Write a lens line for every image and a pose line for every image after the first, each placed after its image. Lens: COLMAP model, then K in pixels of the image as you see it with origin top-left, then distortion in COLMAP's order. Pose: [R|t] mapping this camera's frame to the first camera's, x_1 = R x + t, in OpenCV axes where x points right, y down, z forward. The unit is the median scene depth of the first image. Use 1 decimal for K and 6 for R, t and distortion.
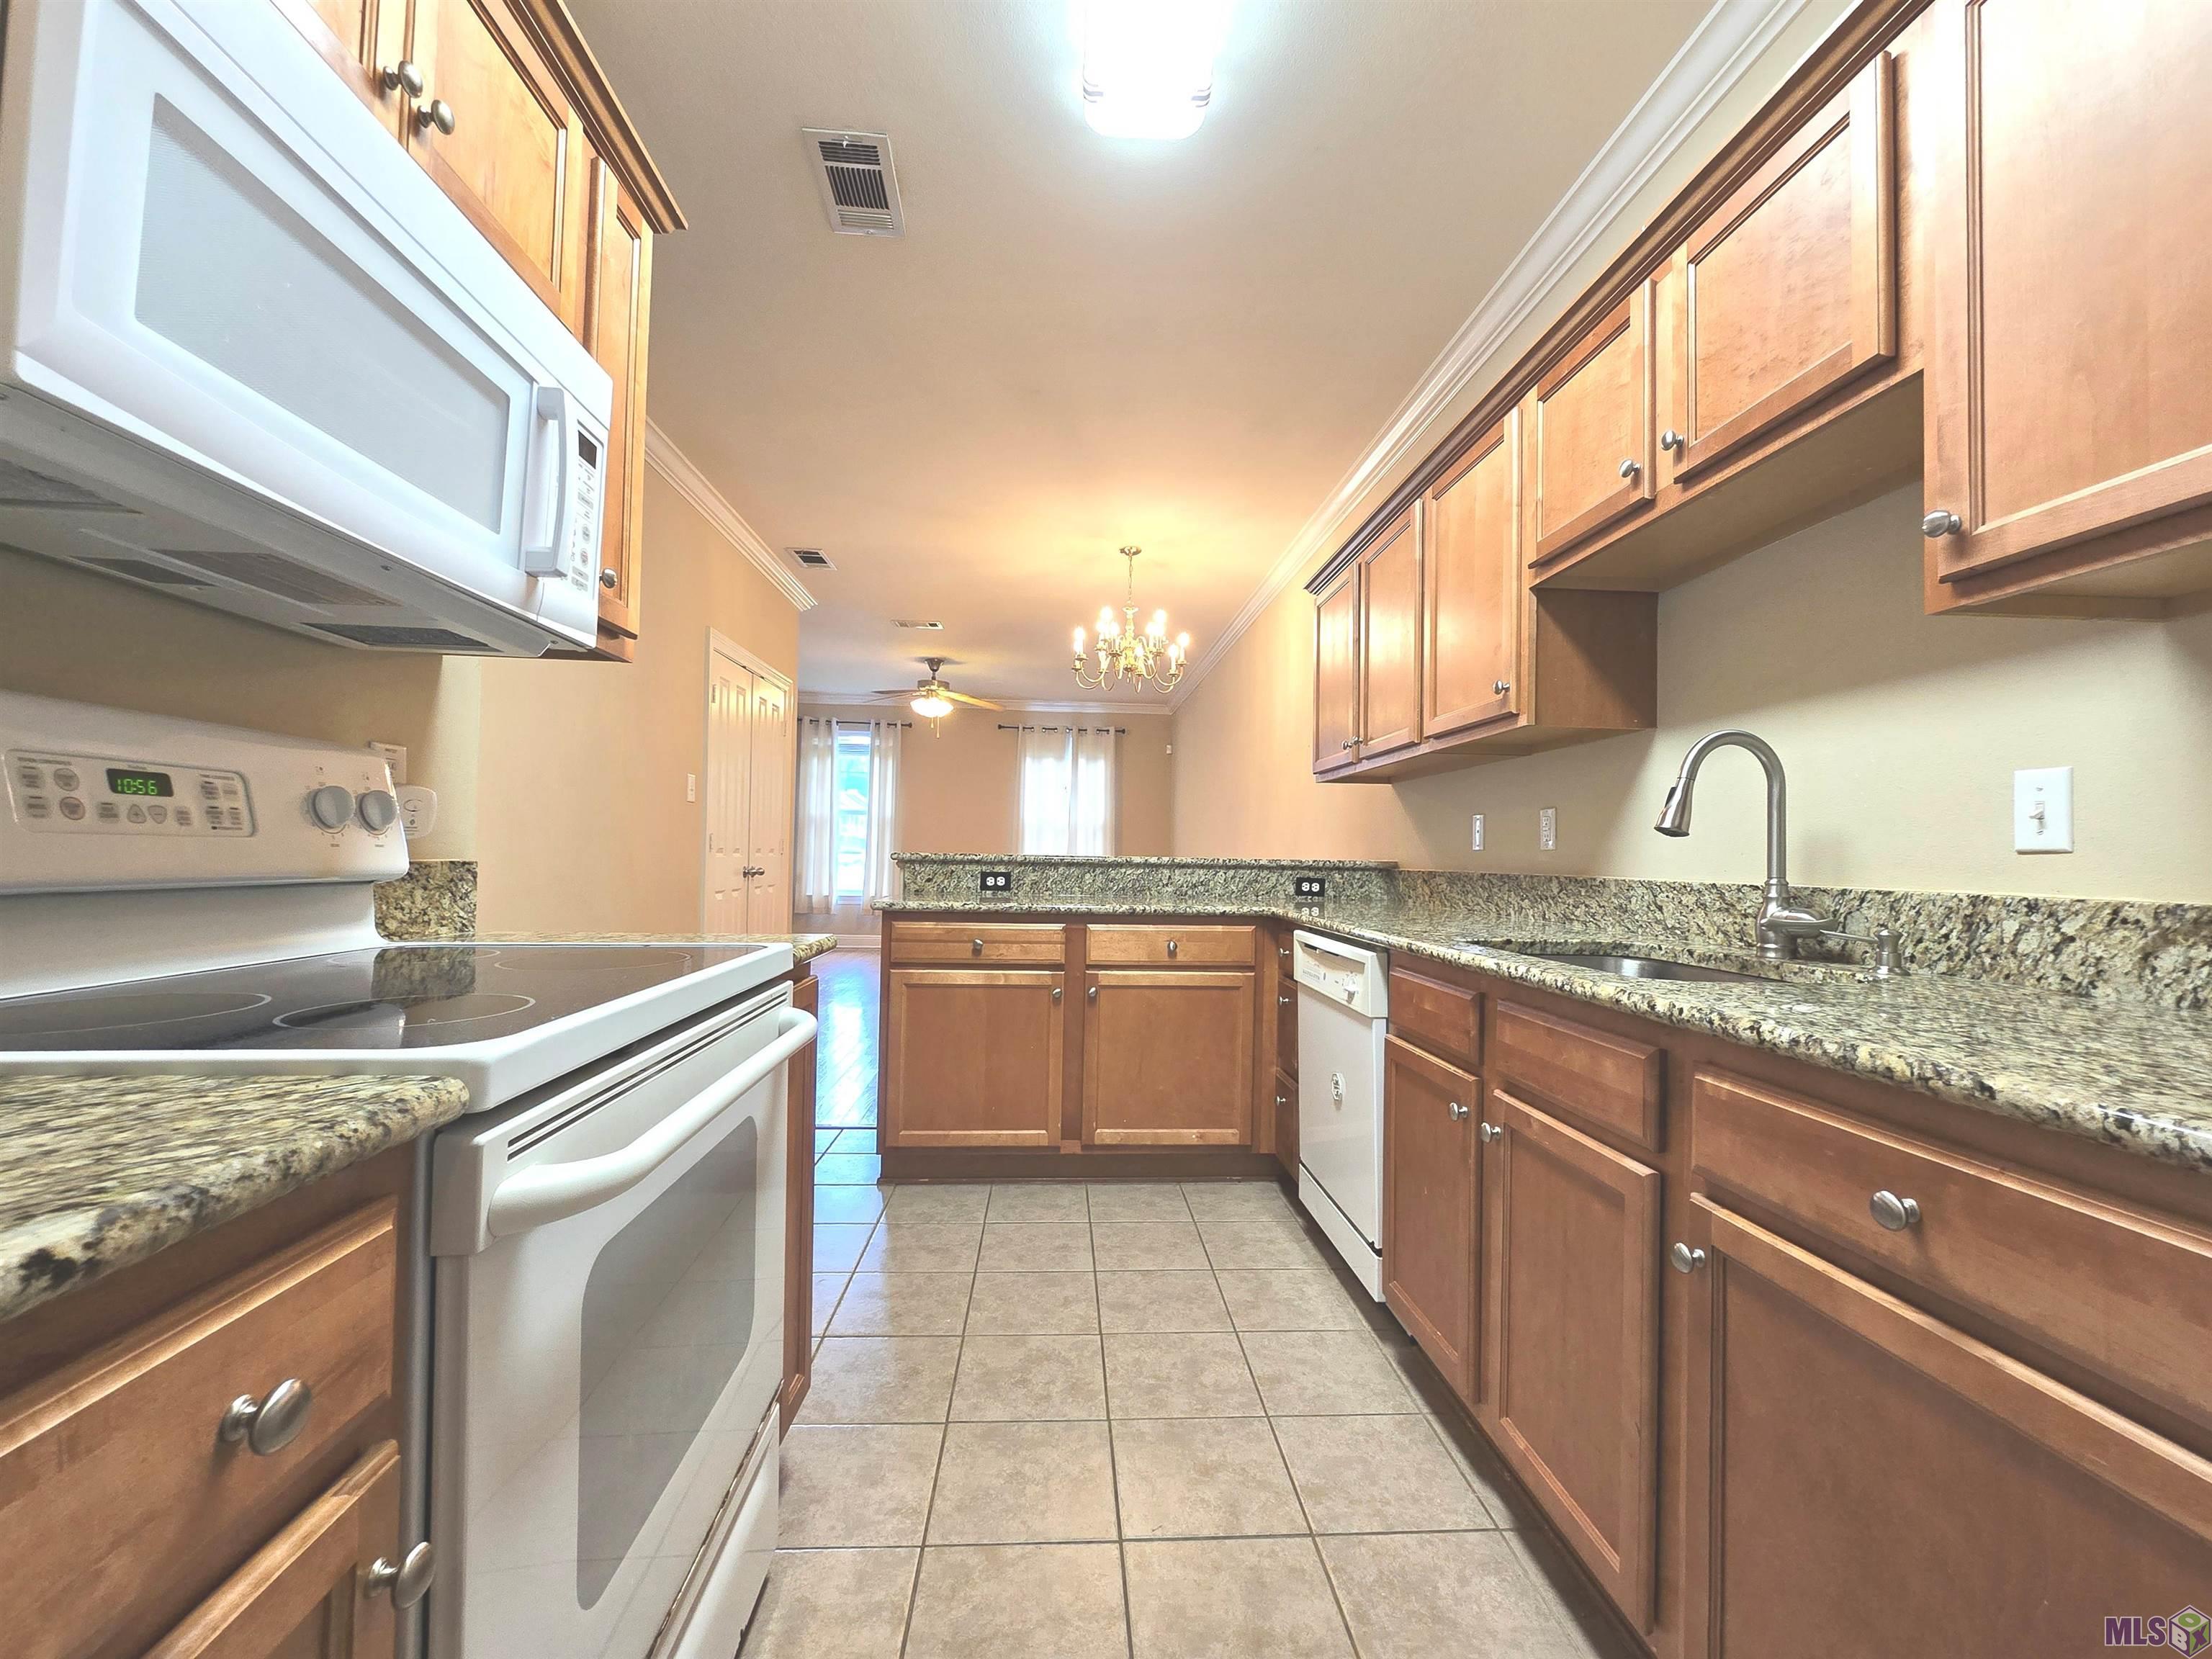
lens RADIAL K [[1022.8, 0, 1103.8], [0, 1022.8, 830.7], [0, 0, 1]] dist [-0.002759, 0.000736]
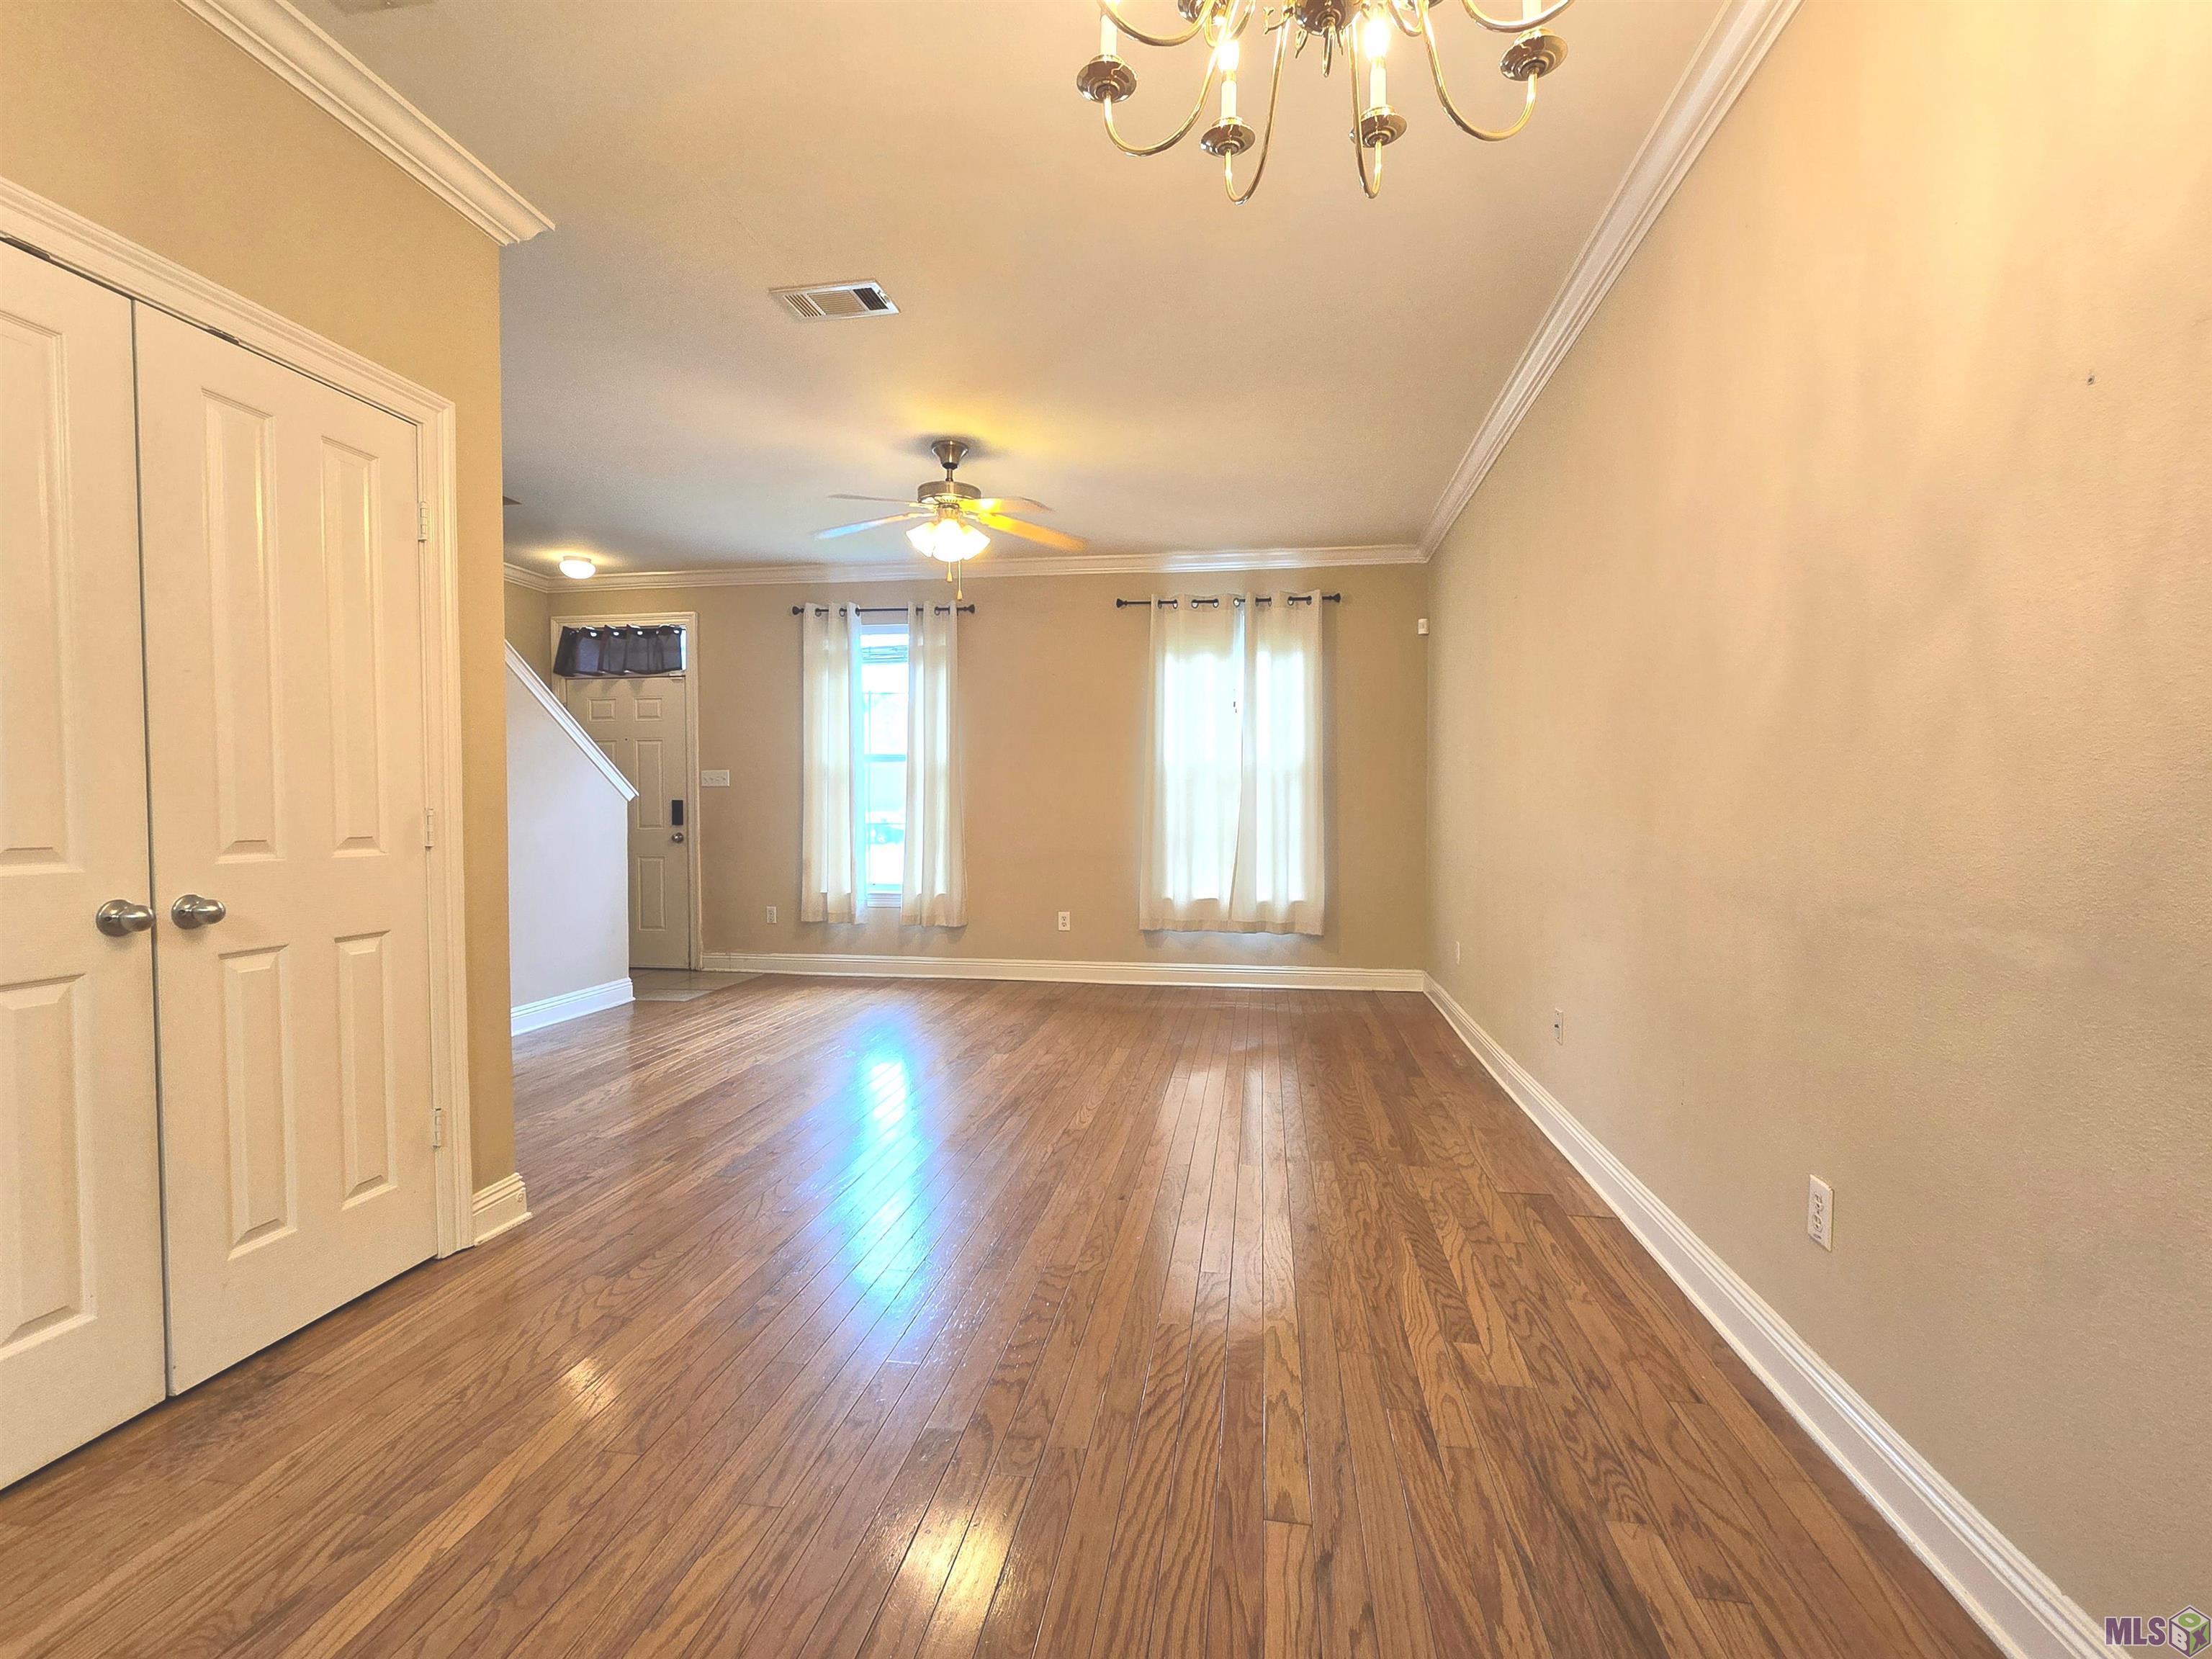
lens RADIAL K [[1022.8, 0, 1111.6], [0, 1022.8, 834.4], [0, 0, 1]] dist [-0.002759, 0.000736]
pose [[0.979912, -0.014097, -0.198933, 0.007537], [0.024245, 0.998521, 0.048667, 0.000806], [0.197953, -0.052512, 0.978804, 0.427164]]
